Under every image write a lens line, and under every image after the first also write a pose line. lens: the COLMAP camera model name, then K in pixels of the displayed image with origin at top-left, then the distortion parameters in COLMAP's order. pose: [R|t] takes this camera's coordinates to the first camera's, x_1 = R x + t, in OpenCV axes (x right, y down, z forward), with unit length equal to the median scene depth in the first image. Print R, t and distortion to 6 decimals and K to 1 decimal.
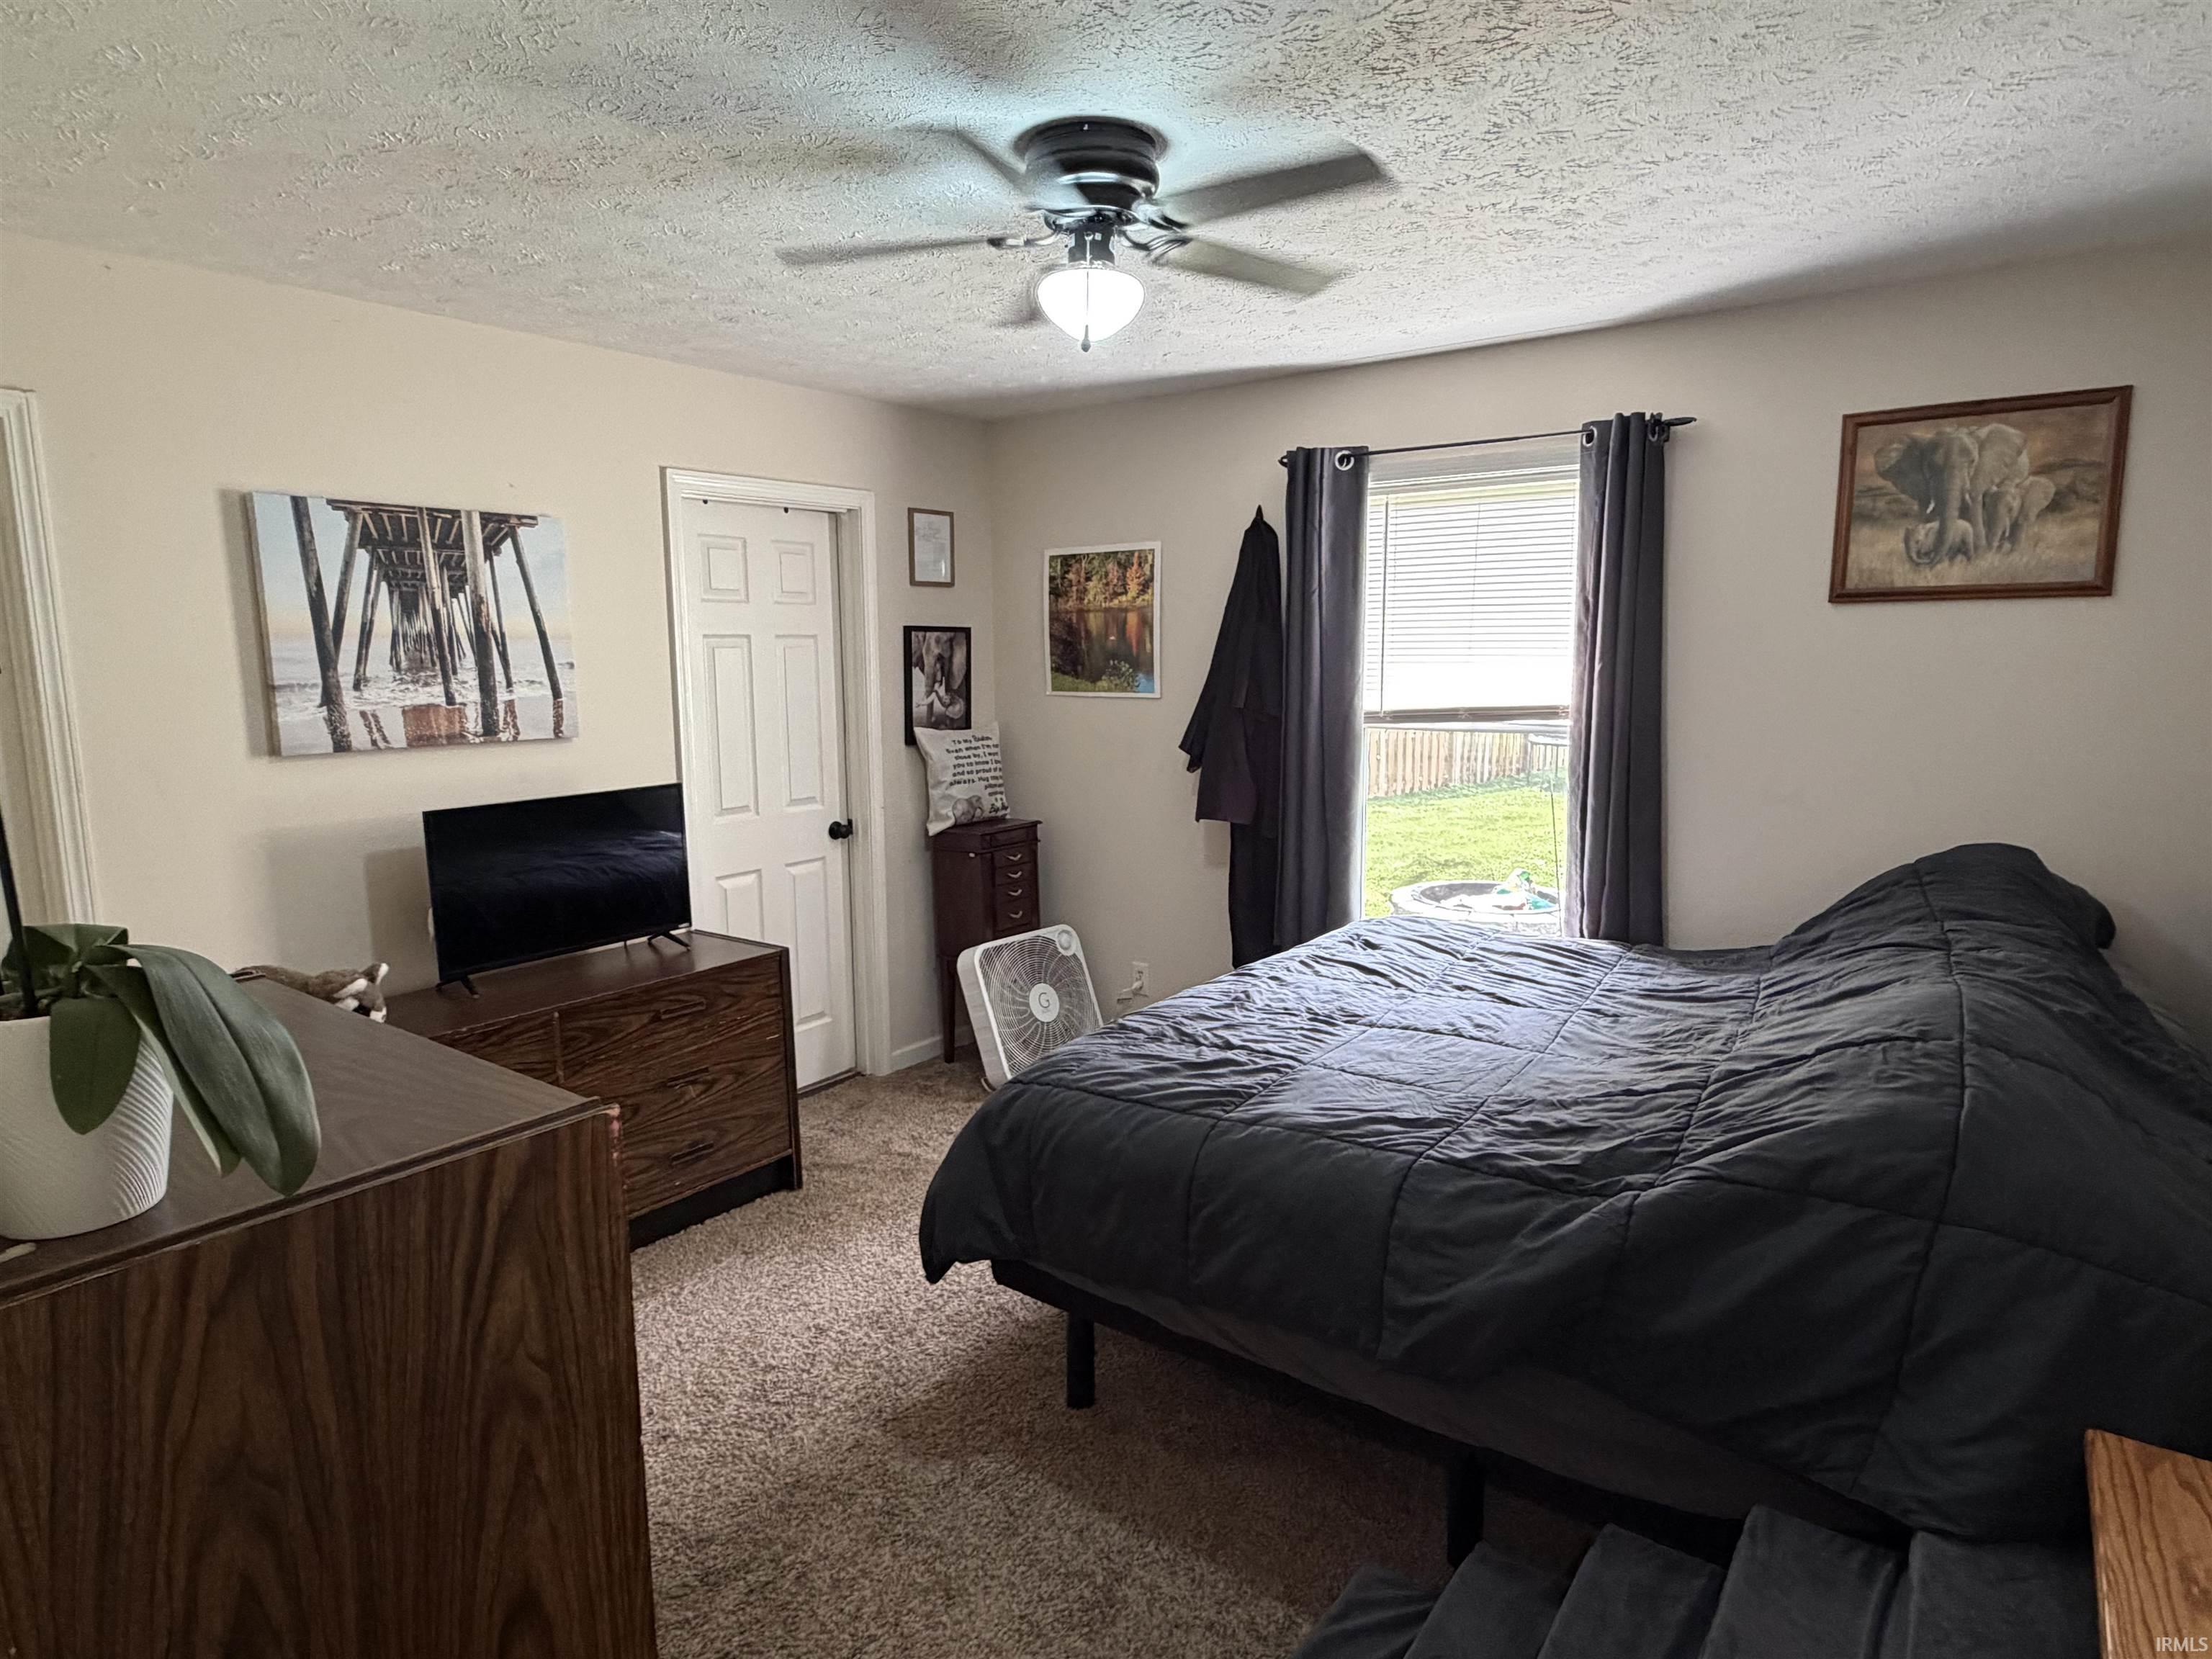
lens RADIAL K [[1280.1, 0, 1106.0], [0, 1280.1, 829.5], [0, 0, 1]] dist [0.004057, 0.000680]
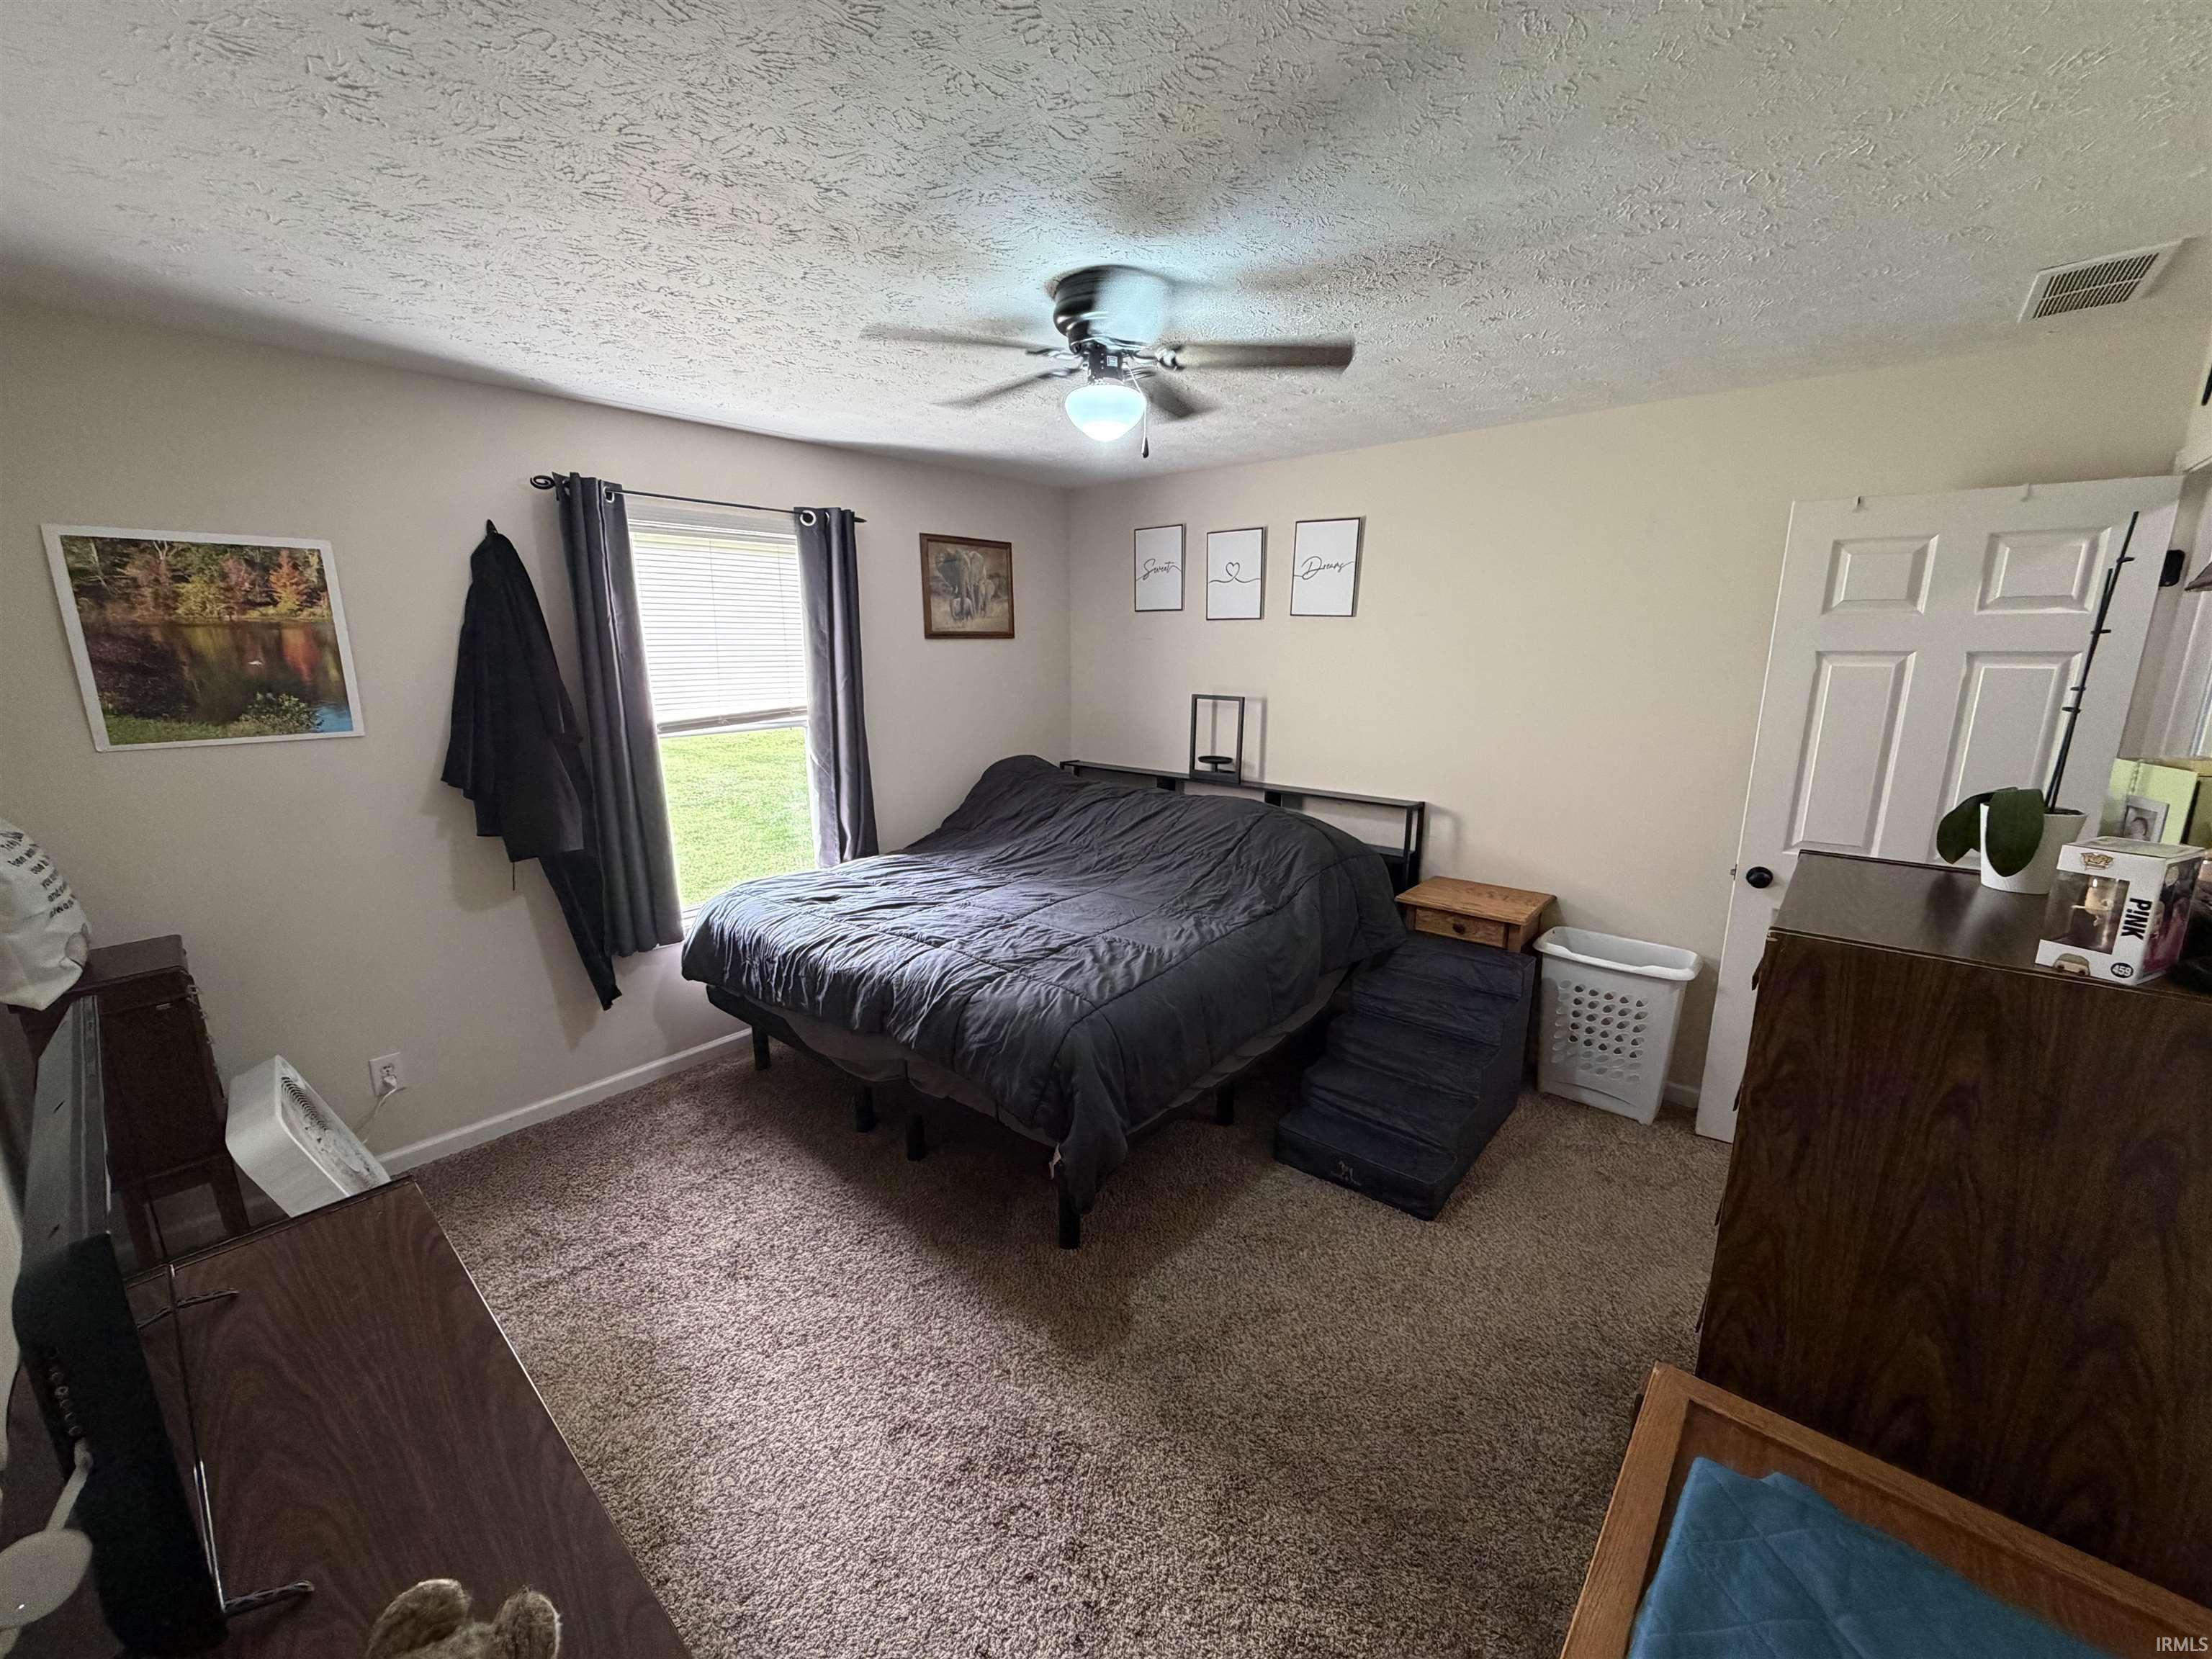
lens RADIAL K [[880.8, 0, 1097.5], [0, 880.8, 831.3], [0, 0, 1]] dist [0.000035, -0.000156]
pose [[0.072864, -0.201530, 0.976768, -0.620242], [0.145019, 0.971104, 0.189543, -0.104127], [-0.986742, 0.127839, 0.099984, 0.615927]]
